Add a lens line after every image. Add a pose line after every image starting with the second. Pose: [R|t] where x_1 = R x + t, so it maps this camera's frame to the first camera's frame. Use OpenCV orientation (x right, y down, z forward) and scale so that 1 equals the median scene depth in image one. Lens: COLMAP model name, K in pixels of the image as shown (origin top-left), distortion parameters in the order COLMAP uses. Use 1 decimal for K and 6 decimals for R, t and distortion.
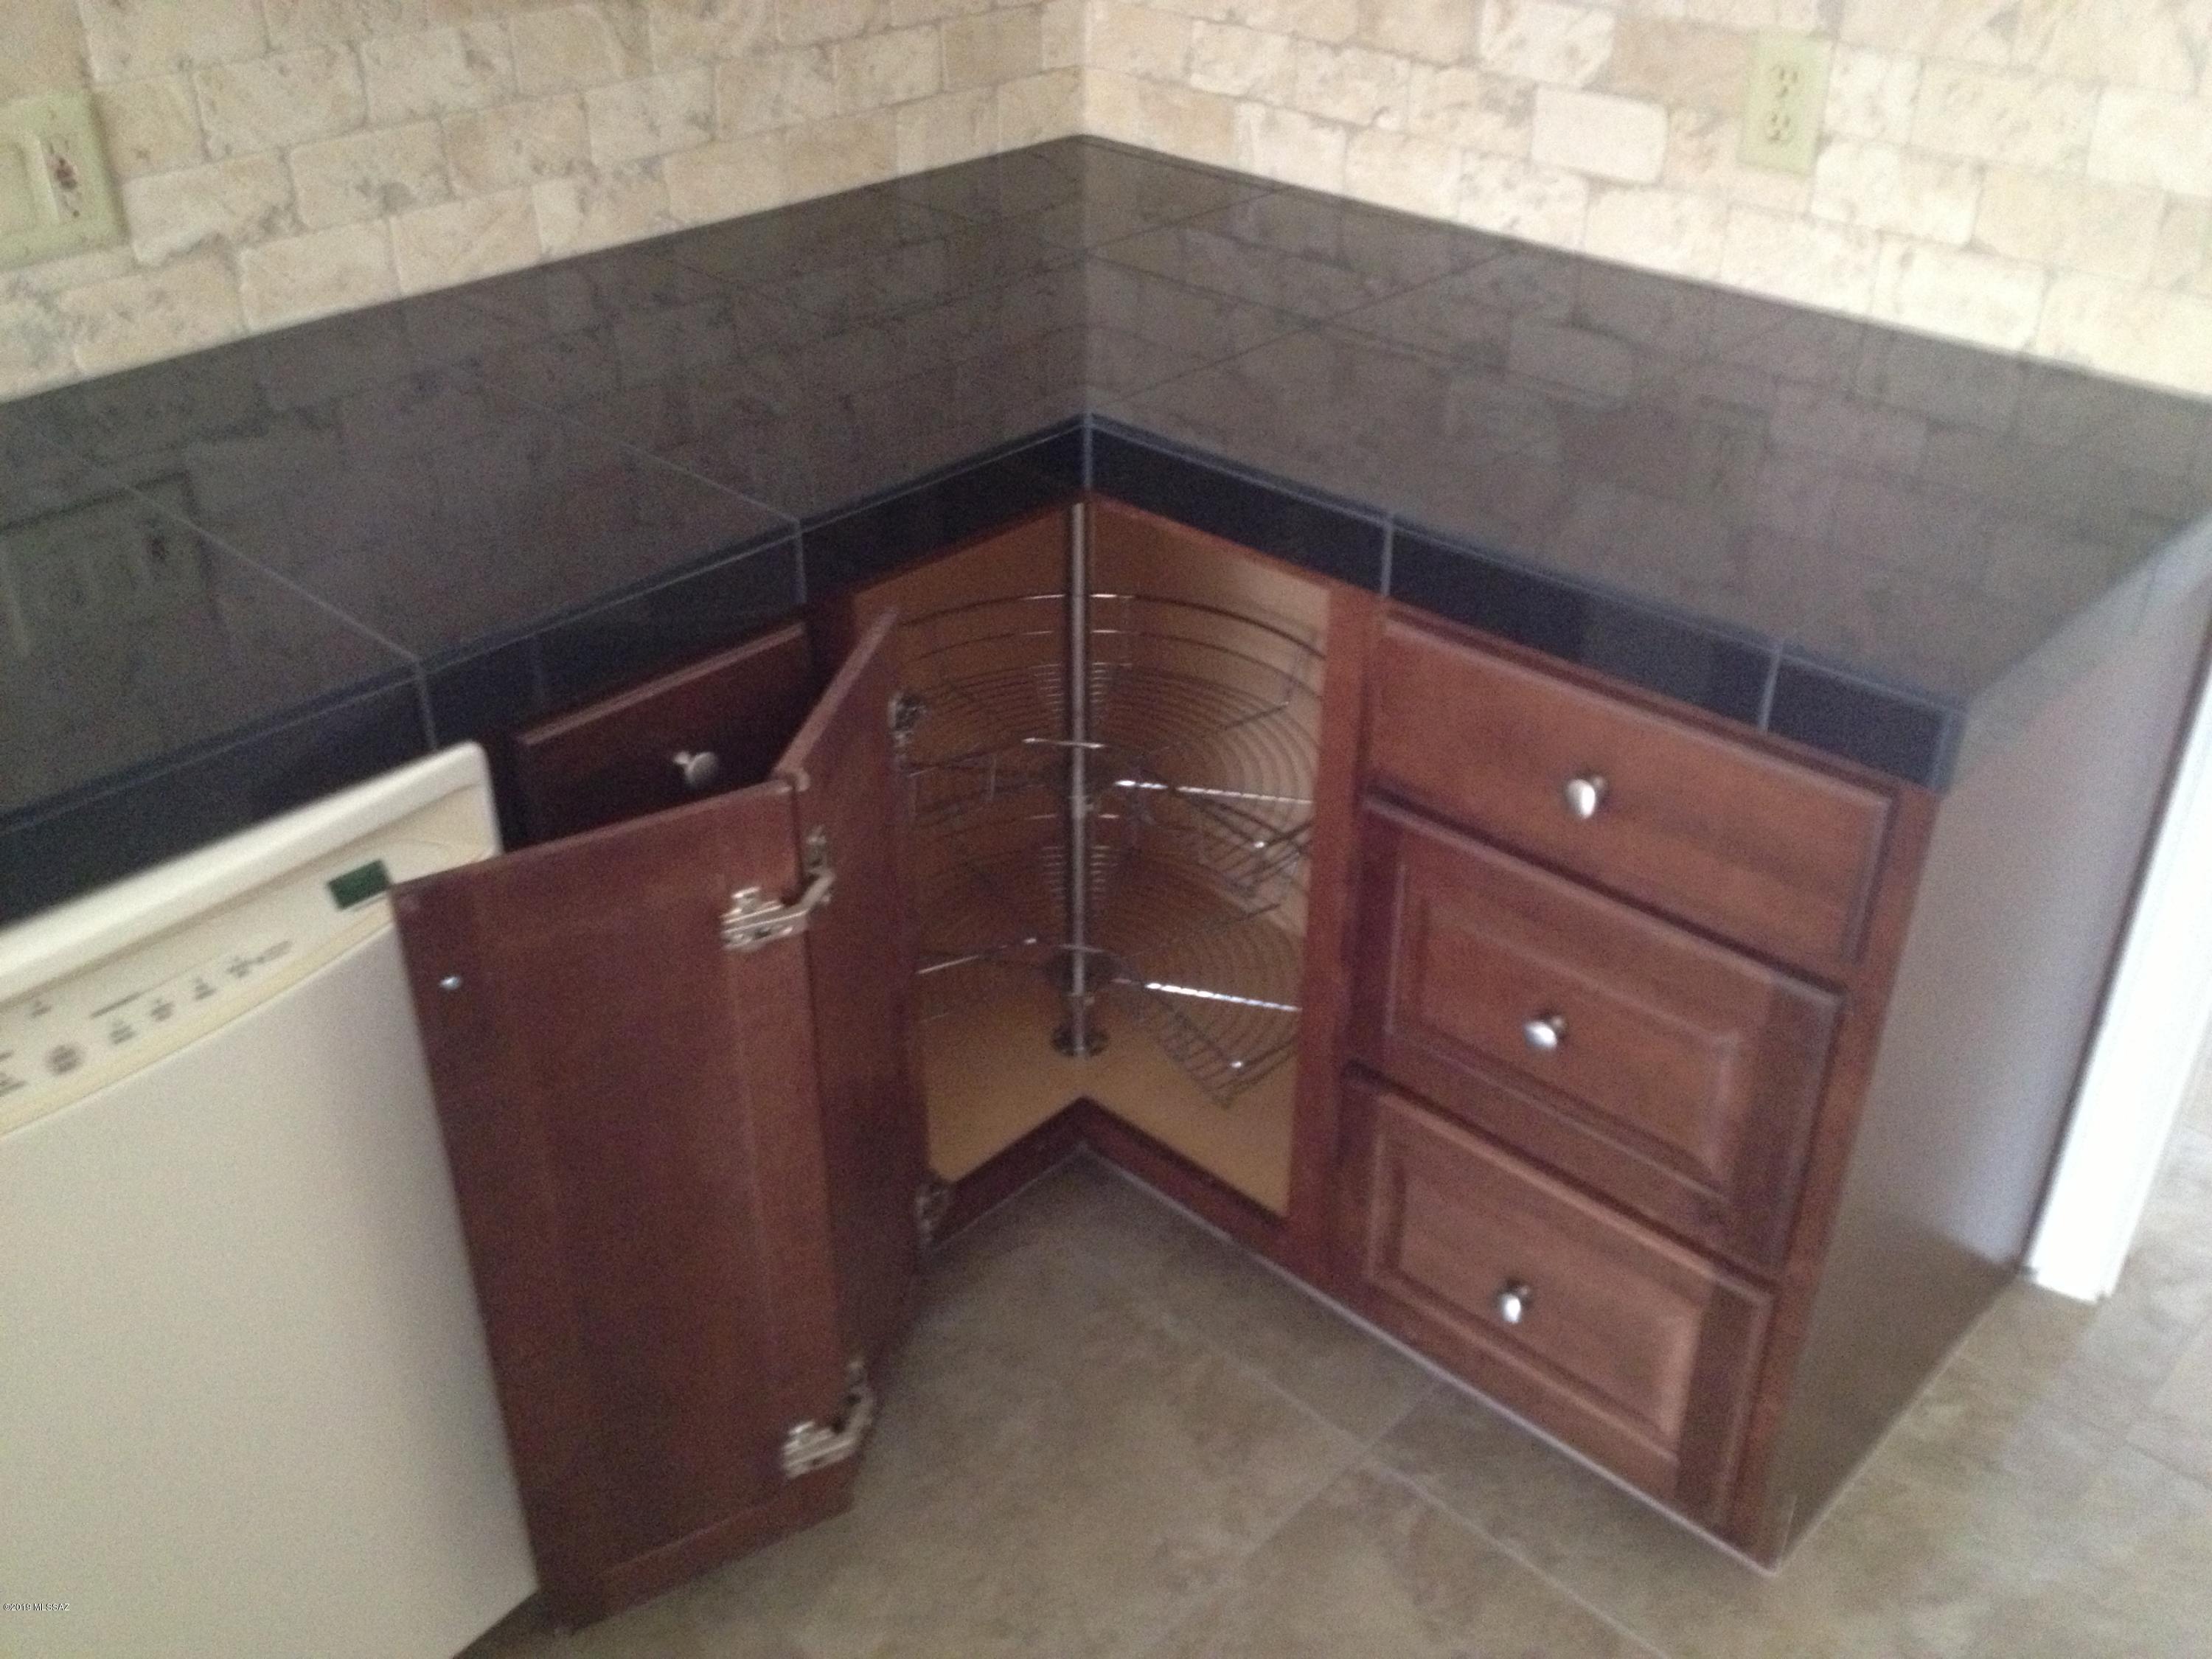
lens RADIAL K [[2058.3, 0, 1115.7], [0, 2058.3, 814.3], [0, 0, 1]] dist [-0.010118, 0.000000]
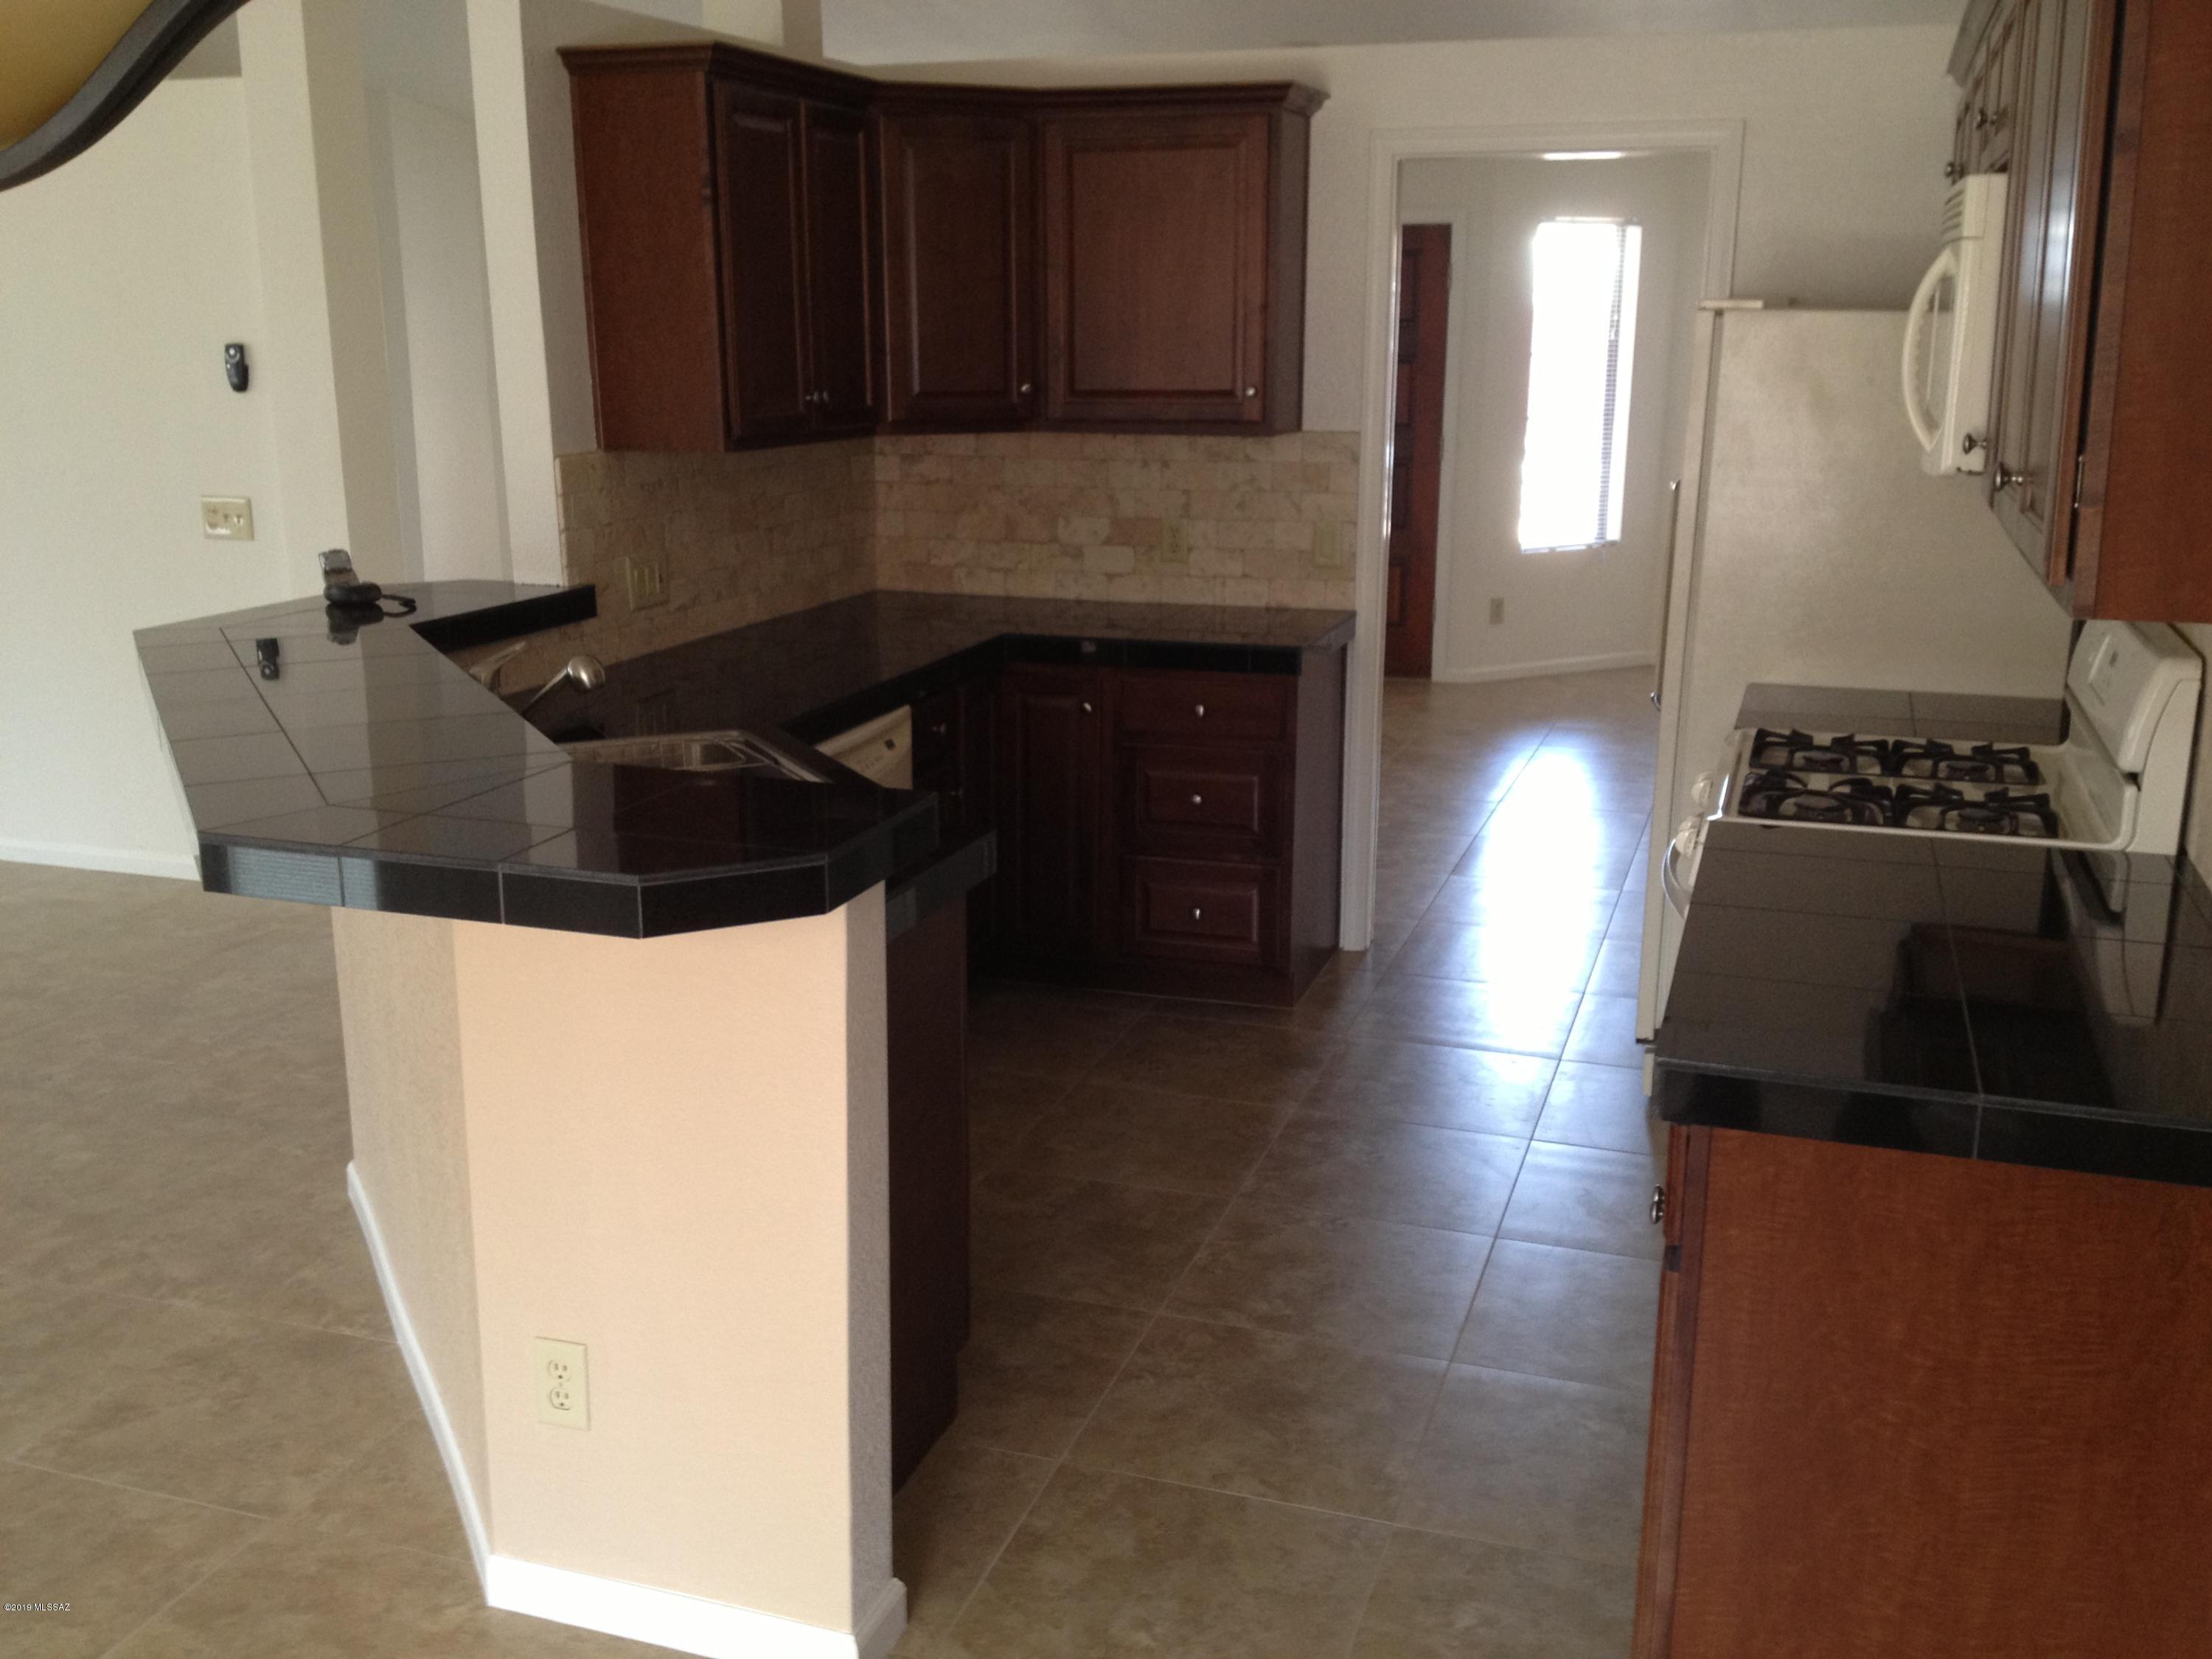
lens RADIAL K [[2058.3, 0, 1098.9], [0, 2058.3, 834.9], [0, 0, 1]] dist [-0.010118, 0.000000]
pose [[0.901511, -0.102332, 0.420482, -1.031038], [0.226316, 0.939665, -0.256535, 0.767463], [-0.368861, 0.326431, 0.870278, -1.368737]]
